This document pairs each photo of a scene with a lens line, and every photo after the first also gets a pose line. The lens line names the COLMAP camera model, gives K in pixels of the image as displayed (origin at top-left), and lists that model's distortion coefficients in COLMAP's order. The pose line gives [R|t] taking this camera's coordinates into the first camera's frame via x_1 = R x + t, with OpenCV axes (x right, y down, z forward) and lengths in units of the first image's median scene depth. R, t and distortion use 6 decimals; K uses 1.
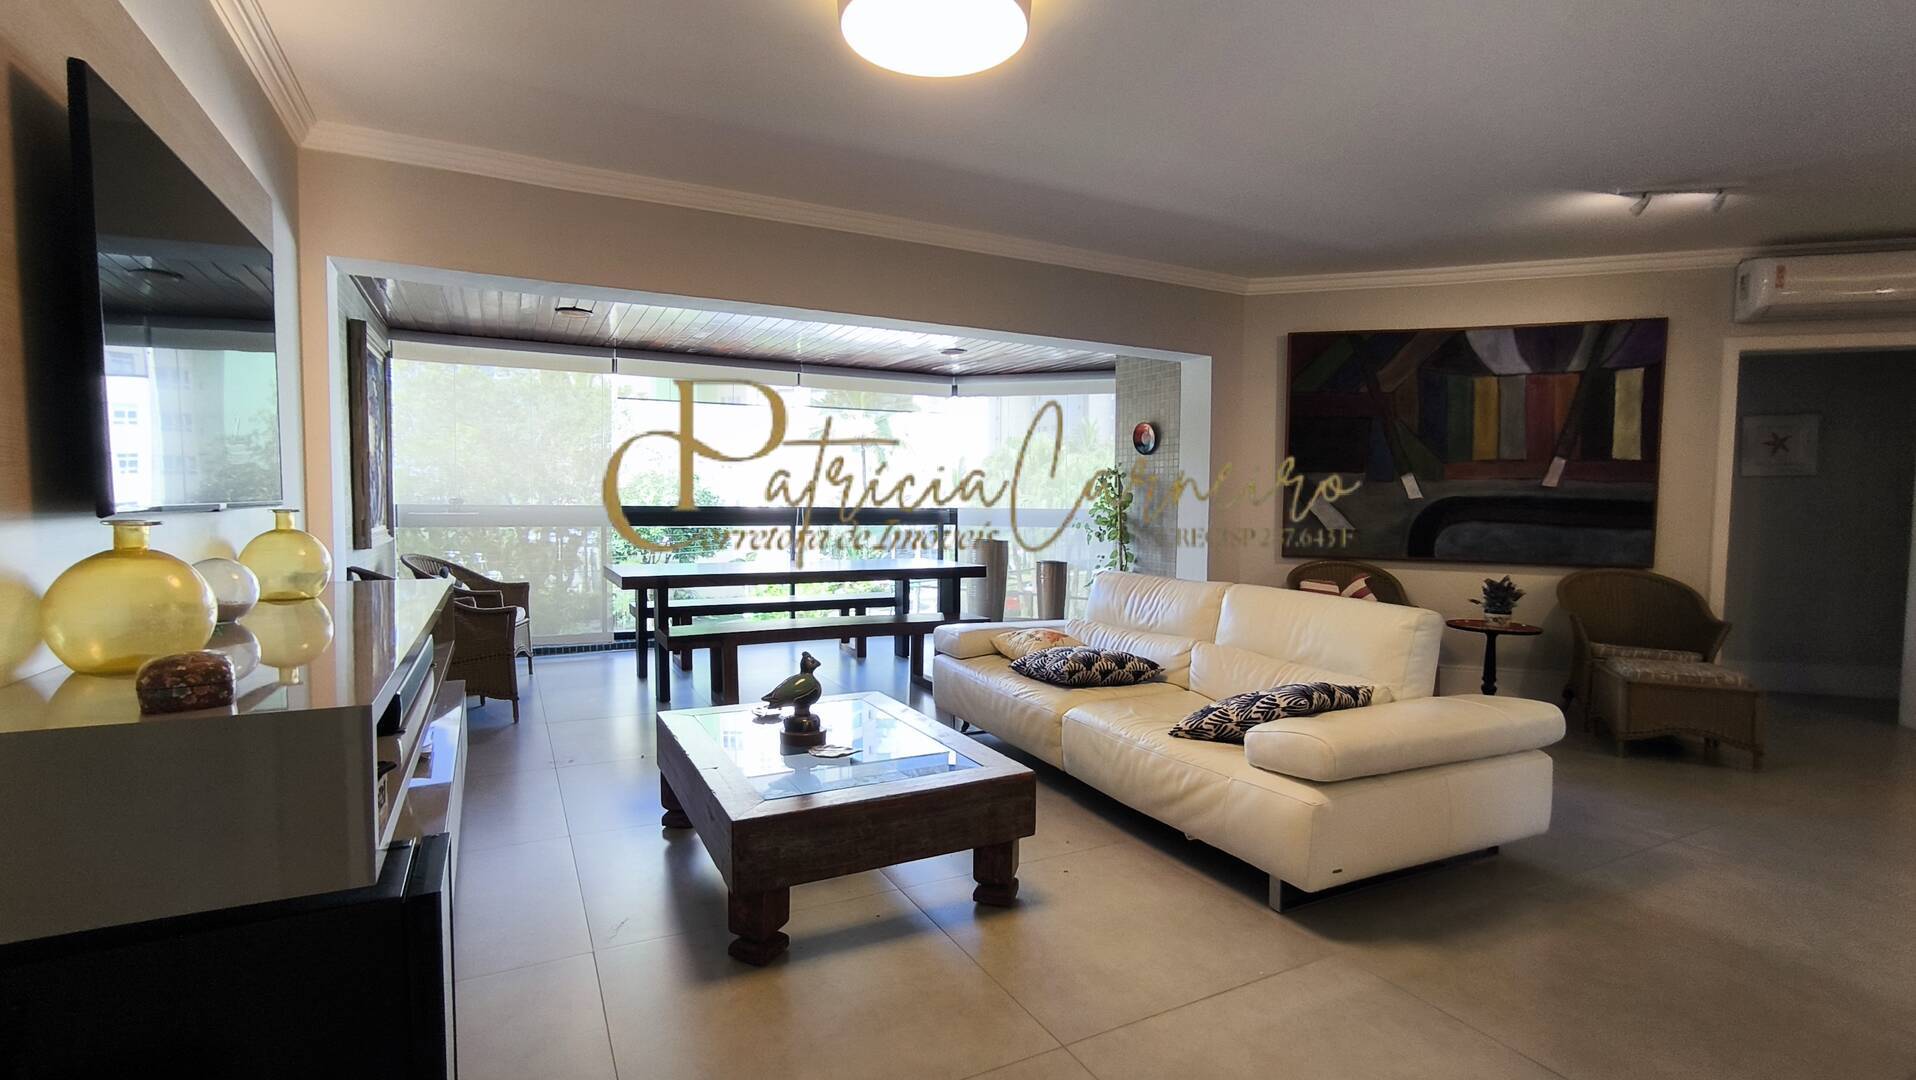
lens RADIAL K [[878.4, 0, 955.6], [0, 878.4, 556.6], [0, 0, 1]] dist [-0.060521, 0.057552]
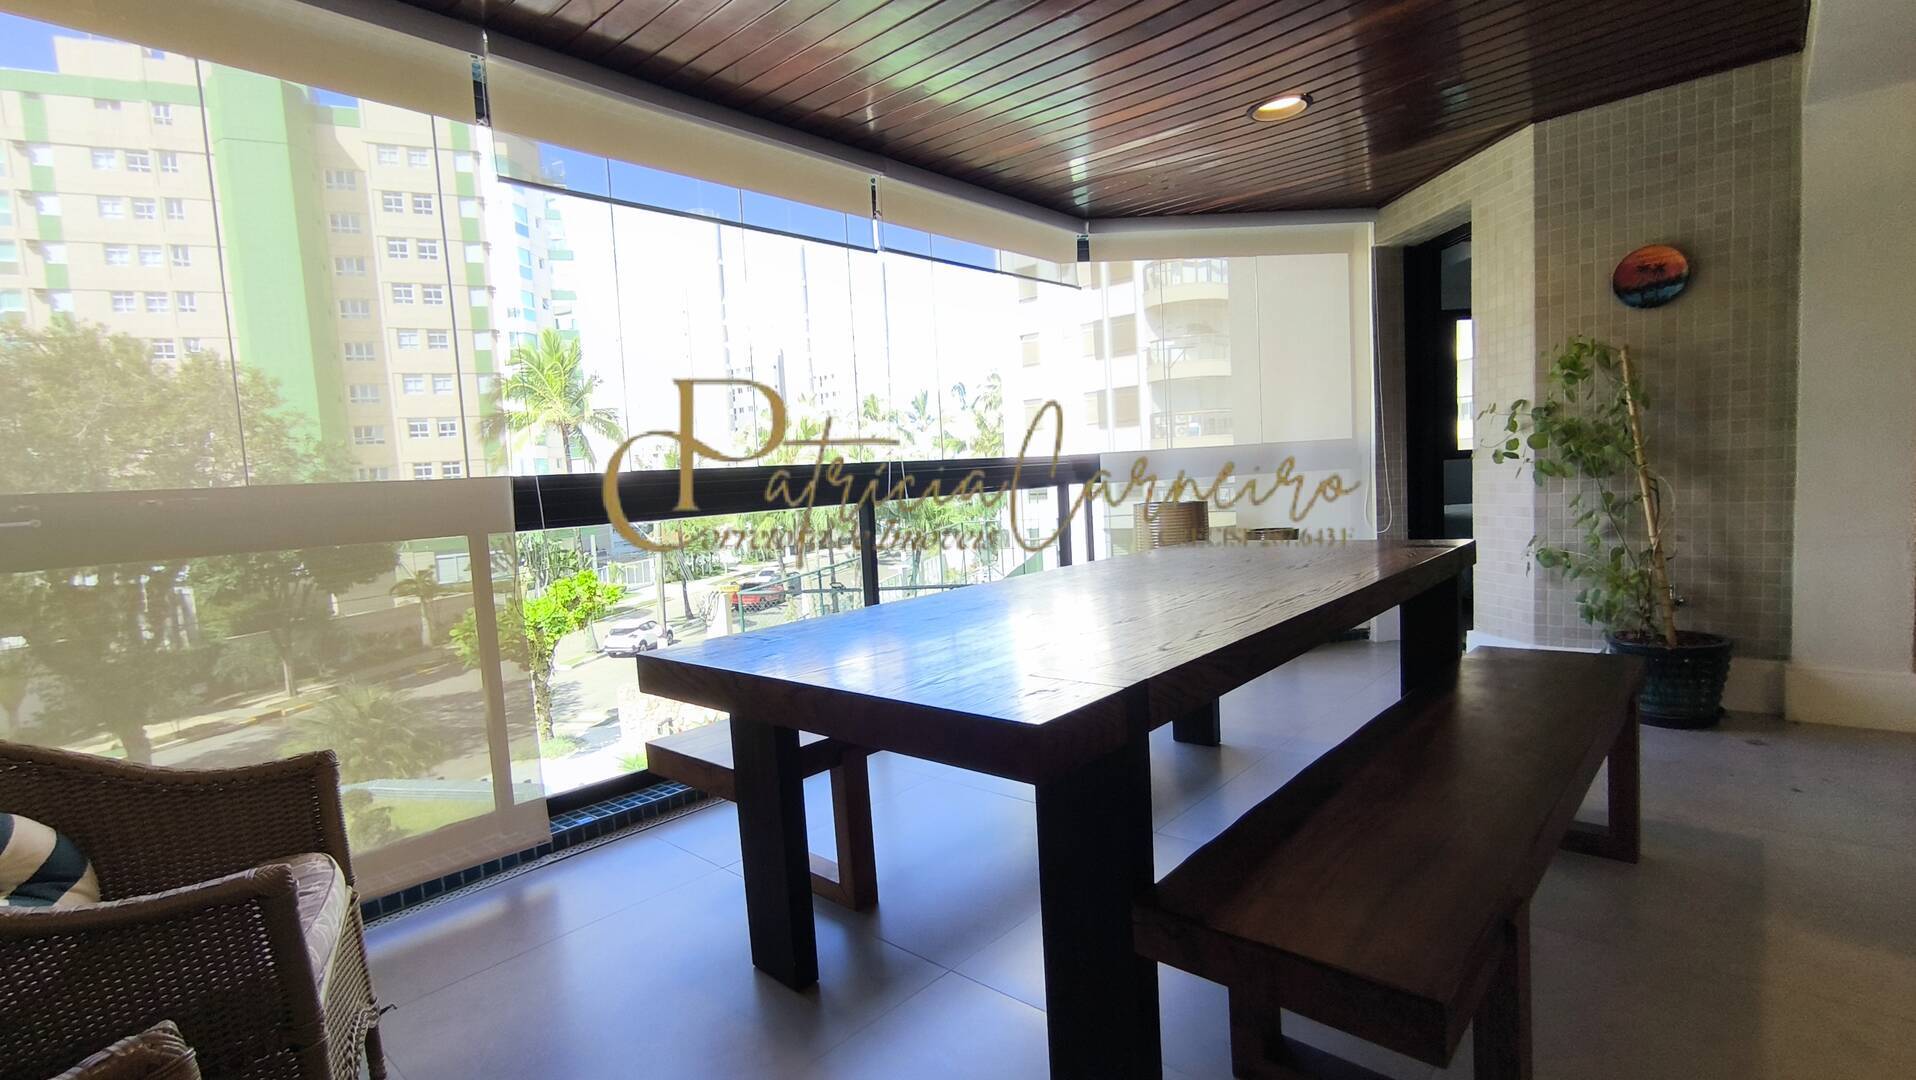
lens RADIAL K [[878.4, 0, 955.6], [0, 878.4, 556.6], [0, 0, 1]] dist [-0.060521, 0.057552]
pose [[0.937755, -0.096704, 0.333562, -0.315443], [0.090312, 0.995310, 0.034657, -0.017927], [-0.335349, -0.002376, 0.942091, 0.548698]]
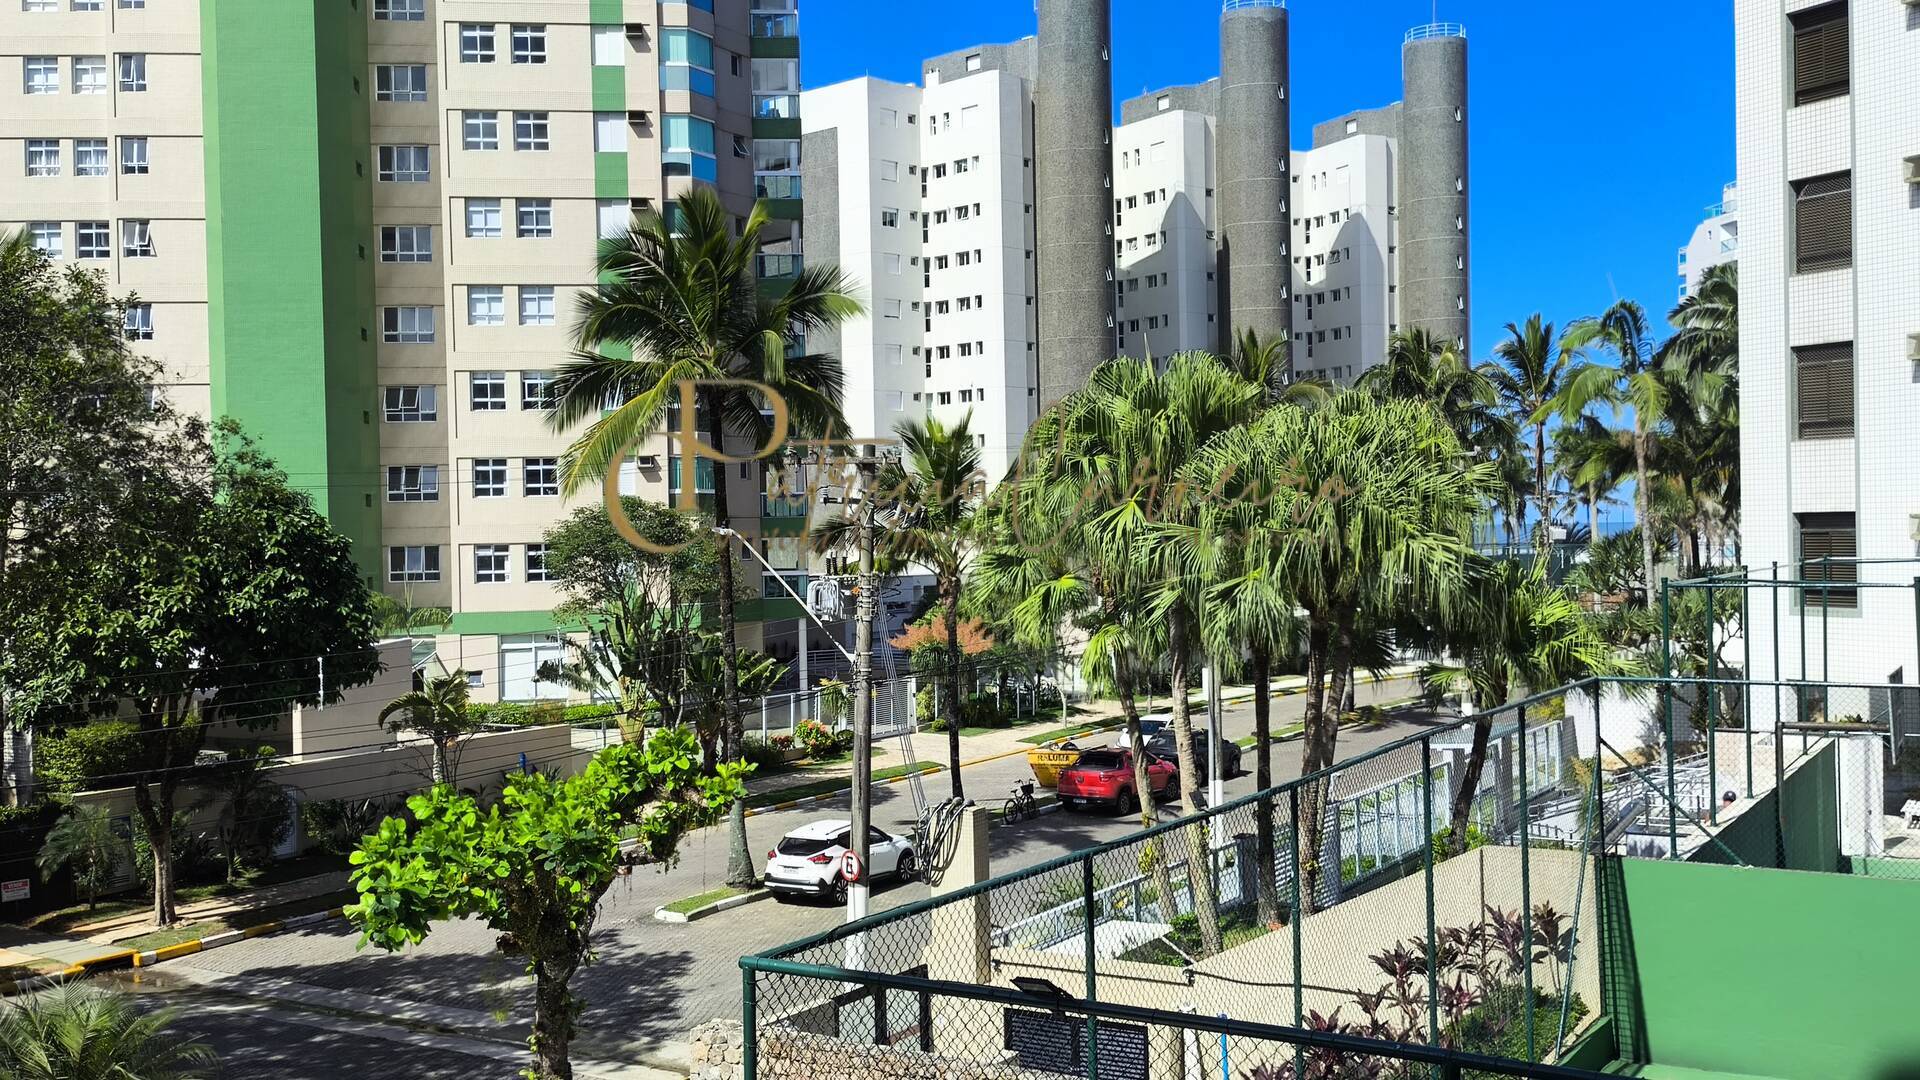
lens RADIAL K [[1821.4, 0, 960.0], [0, 1821.4, 540.0], [0, 0, 1]] dist [0.086282, 0.015284]
pose [[0.999550, -0.029795, 0.003528, -0.302086], [0.029950, 0.997855, -0.058207, -0.022023], [-0.001787, 0.058287, 0.998298, 0.578133]]
